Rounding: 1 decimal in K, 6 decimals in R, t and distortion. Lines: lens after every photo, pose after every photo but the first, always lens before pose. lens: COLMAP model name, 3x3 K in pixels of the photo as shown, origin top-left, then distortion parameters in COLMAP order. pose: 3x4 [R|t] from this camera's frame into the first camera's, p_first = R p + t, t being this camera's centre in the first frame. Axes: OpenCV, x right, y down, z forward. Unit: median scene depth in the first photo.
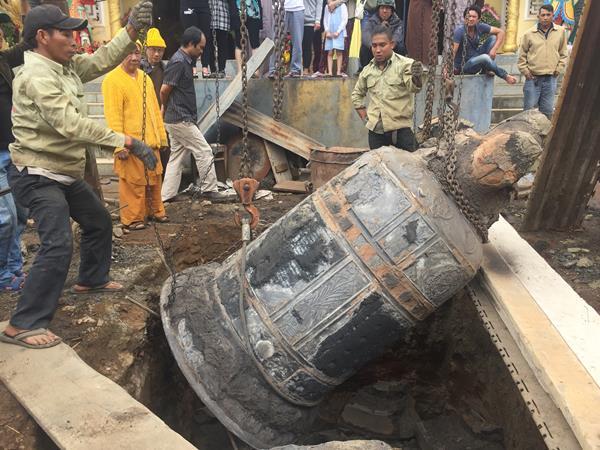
lens RADIAL K [[512.3, 0, 280.3], [0, 512.3, 217.4], [0, 0, 1]] dist [0.073671, -0.098644]
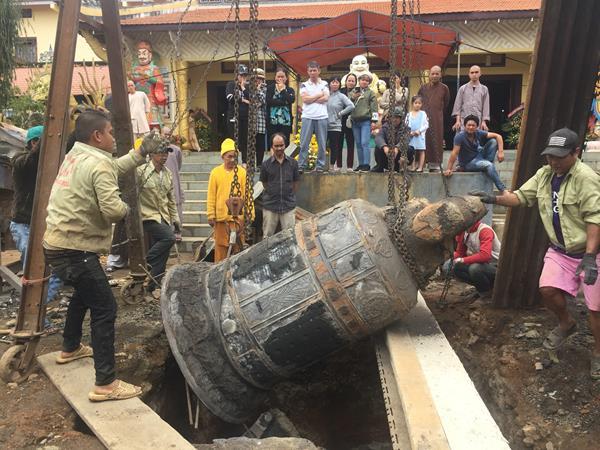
lens RADIAL K [[512.3, 0, 289.3], [0, 512.3, 222.1], [0, 0, 1]] dist [0.073671, -0.098644]
pose [[0.969659, 0.216345, -0.113822, 0.207375], [-0.230705, 0.963836, -0.133401, 0.142101], [0.080845, 0.155613, 0.984504, -0.300184]]
